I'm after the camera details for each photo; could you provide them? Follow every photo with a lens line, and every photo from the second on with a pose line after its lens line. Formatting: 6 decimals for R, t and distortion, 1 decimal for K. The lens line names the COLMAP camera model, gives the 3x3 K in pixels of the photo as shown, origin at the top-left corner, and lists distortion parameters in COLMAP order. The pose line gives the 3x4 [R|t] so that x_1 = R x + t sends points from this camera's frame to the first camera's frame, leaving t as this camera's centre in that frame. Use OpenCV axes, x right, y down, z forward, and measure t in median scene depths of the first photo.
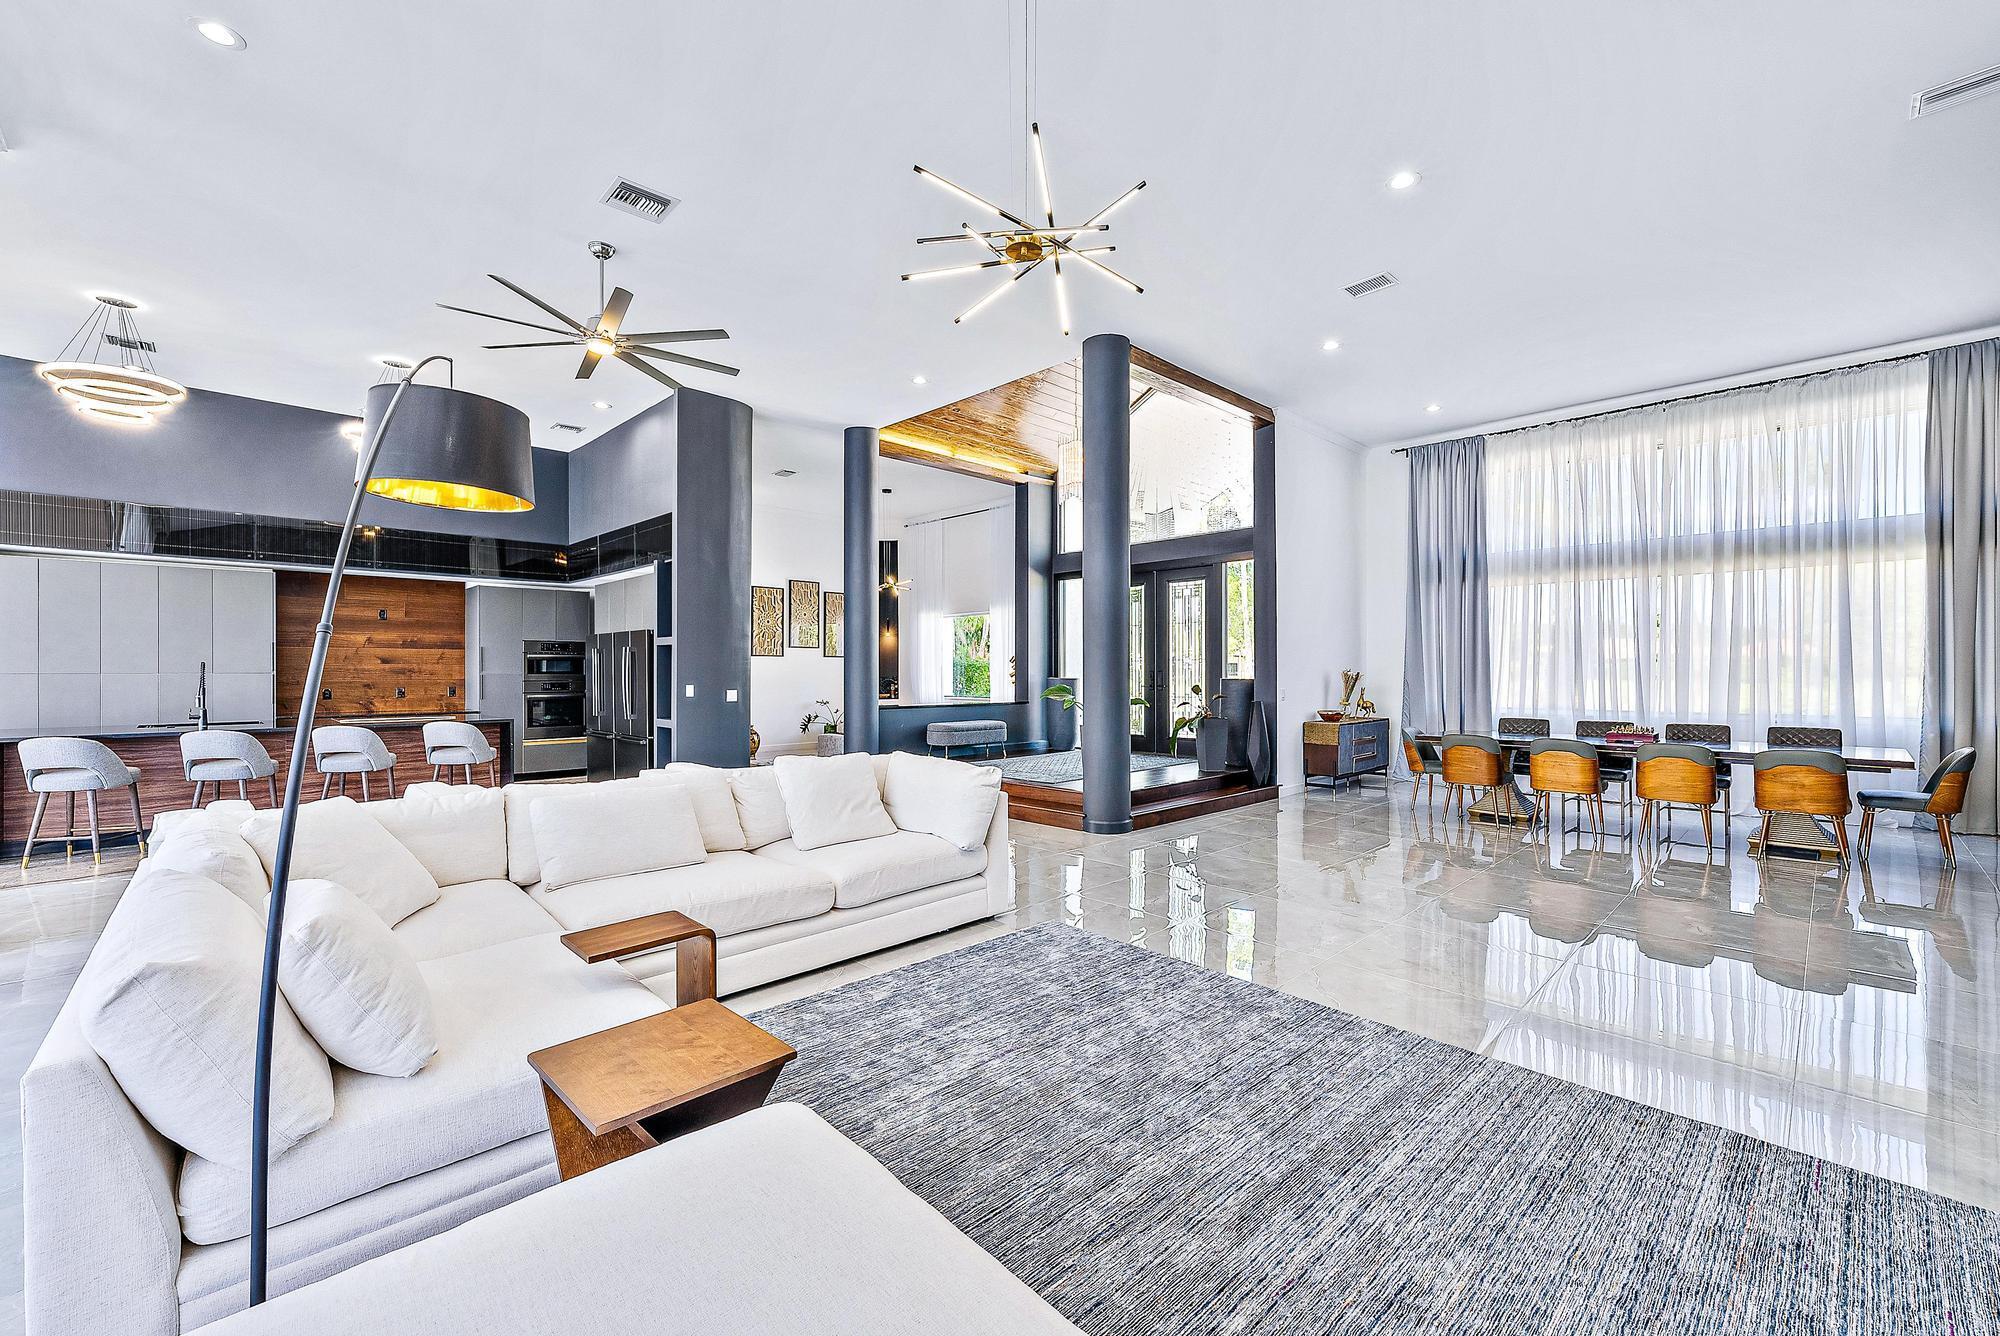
lens RADIAL K [[805.3, 0, 1008.0], [0, 805.3, 676.8], [0, 0, 1]] dist [0.000842, 0.000028]
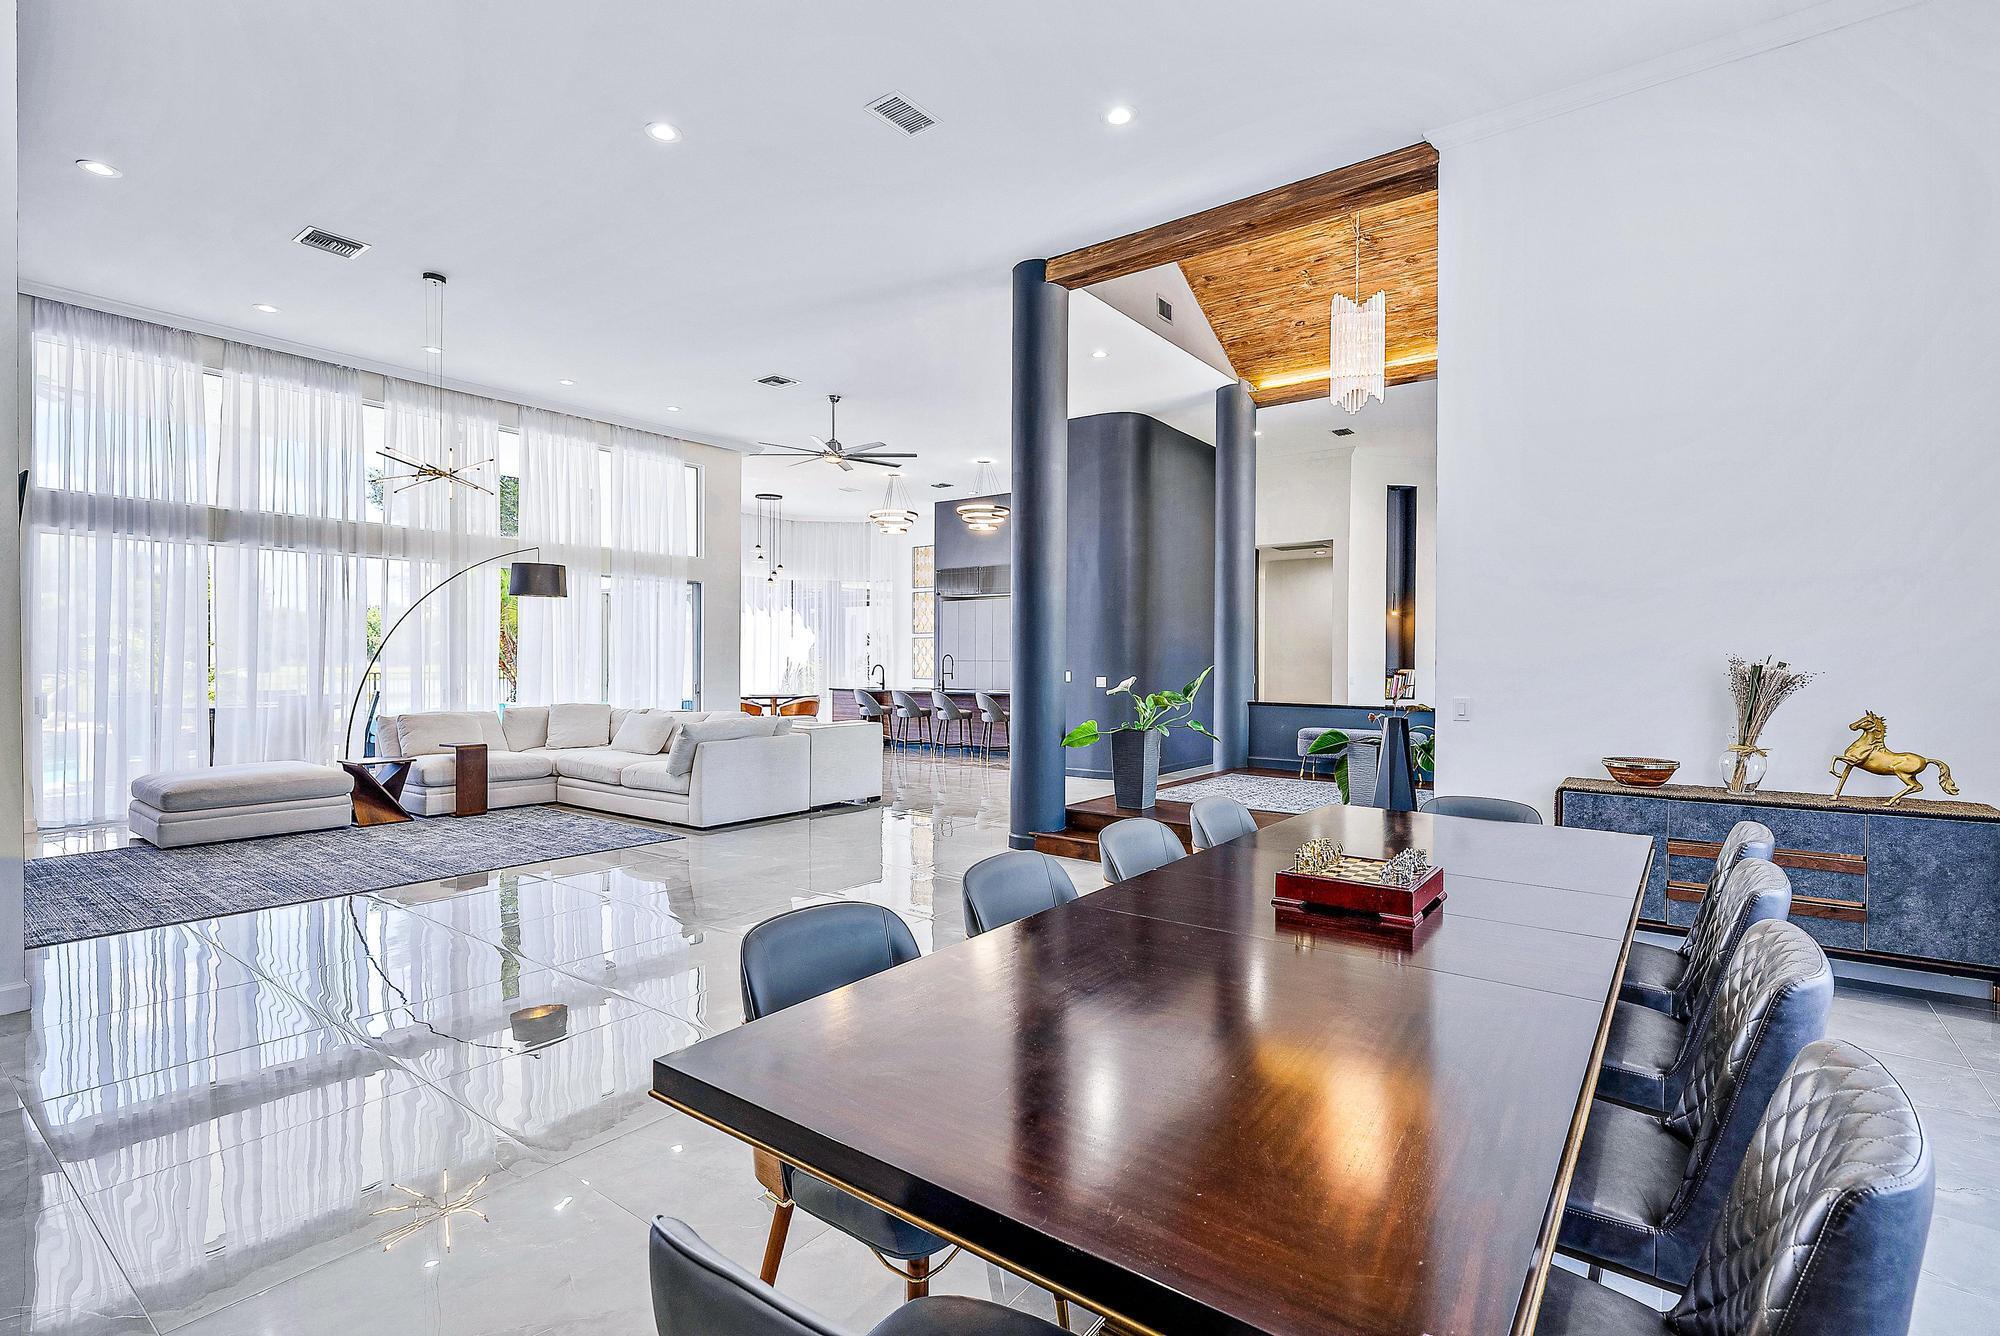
lens RADIAL K [[913.1, 0, 1002.5], [0, 913.1, 663.5], [0, 0, 1]] dist [-0.004312, -0.000414]
pose [[0.162105, 0.003486, -0.986767, 0.718505], [-0.012422, 0.999922, 0.001492, -0.001052], [0.986695, 0.012016, 0.162135, 0.546960]]
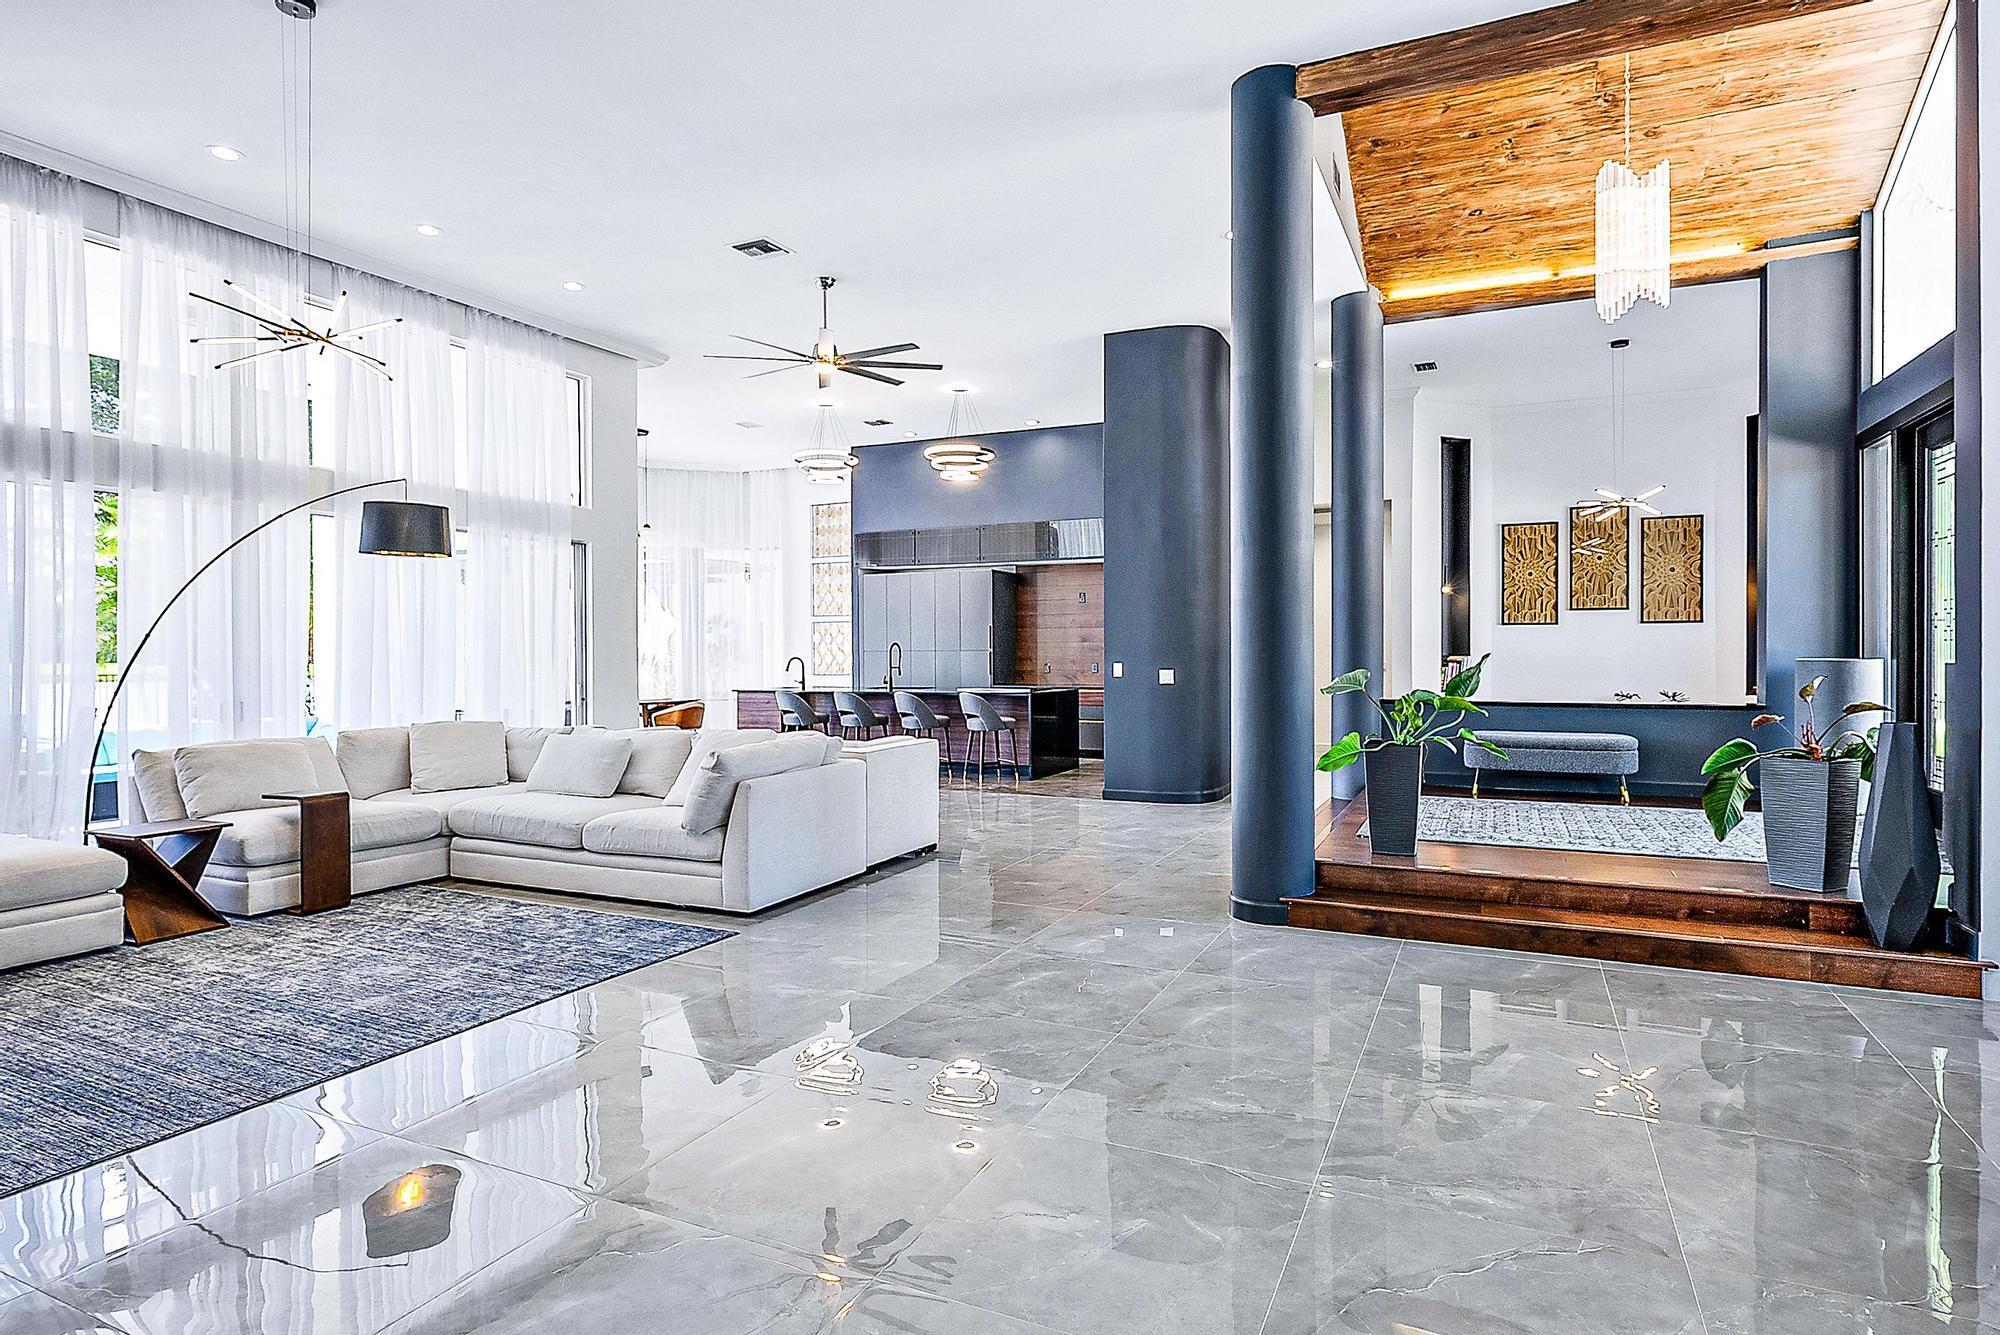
lens RADIAL K [[1053.1, 0, 1001.3], [0, 1053.1, 655.9], [0, 0, 1]] dist [-0.005546, 0.000759]
pose [[0.352156, 0.003010, -0.935936, 0.521673], [-0.002680, 0.999994, 0.002207, 0.000503], [0.935937, 0.001731, 0.352162, 0.369516]]
